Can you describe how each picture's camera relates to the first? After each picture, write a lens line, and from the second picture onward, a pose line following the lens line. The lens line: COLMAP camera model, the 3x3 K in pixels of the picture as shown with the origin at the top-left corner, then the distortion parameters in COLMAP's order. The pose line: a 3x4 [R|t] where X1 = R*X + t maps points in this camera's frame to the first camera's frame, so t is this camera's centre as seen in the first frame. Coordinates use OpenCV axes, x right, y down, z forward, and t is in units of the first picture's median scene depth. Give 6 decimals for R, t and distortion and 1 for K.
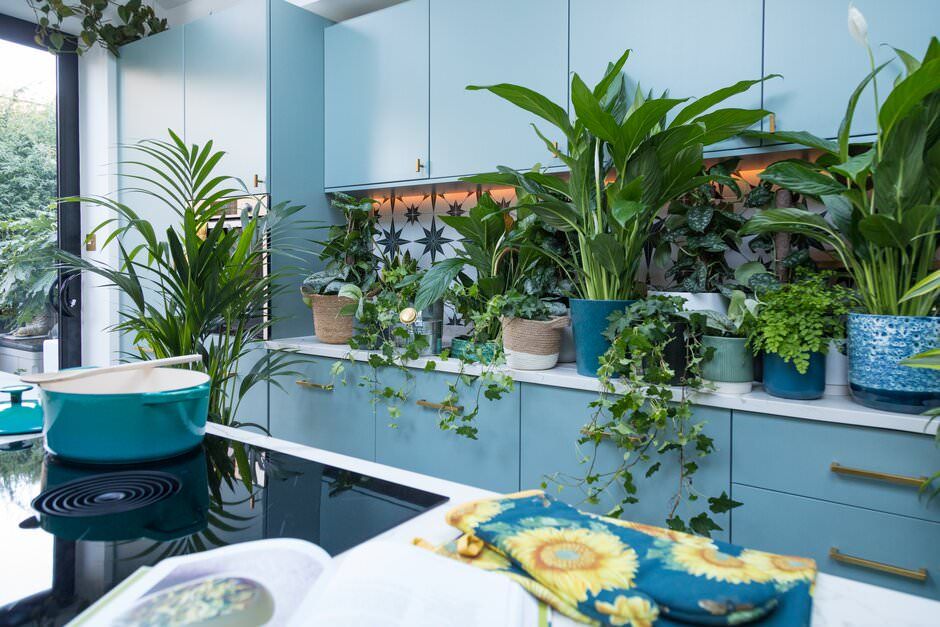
lens RADIAL K [[683.5, 0, 470.2], [0, 683.5, 283.8], [0, 0, 1]] dist [0.039635, -0.003085]
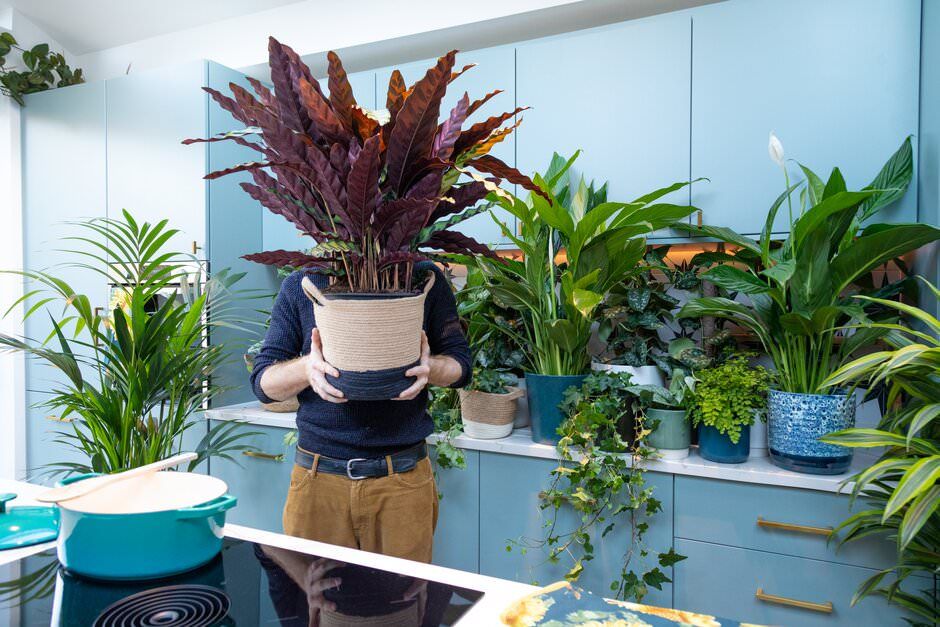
lens RADIAL K [[687.0, 0, 483.5], [0, 687.0, 316.9], [0, 0, 1]] dist [0.039716, -0.001333]
pose [[0.983629, -0.008497, 0.180006, -0.133244], [0.007336, 0.999948, 0.007111, -0.086313], [-0.180057, -0.005674, 0.983640, -0.068912]]
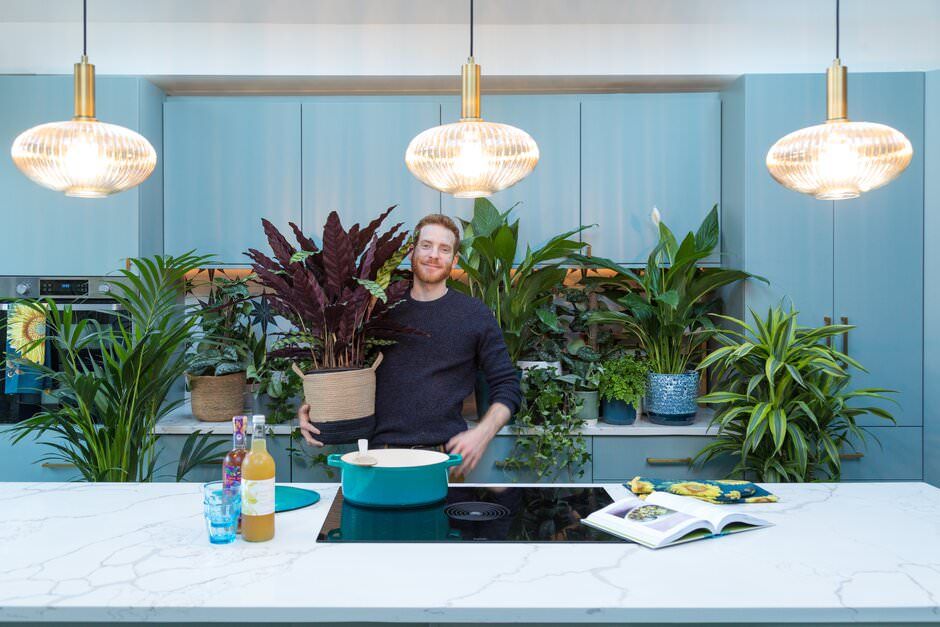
lens RADIAL K [[1005.0, 0, 457.0], [0, 1005.0, 292.0], [0, 0, 1]] dist [0.067796, 0.029365]
pose [[0.793828, -0.029594, 0.607422, -1.294443], [0.018774, 0.999532, 0.024162, -0.217661], [-0.607853, -0.007776, 0.794012, -0.690429]]
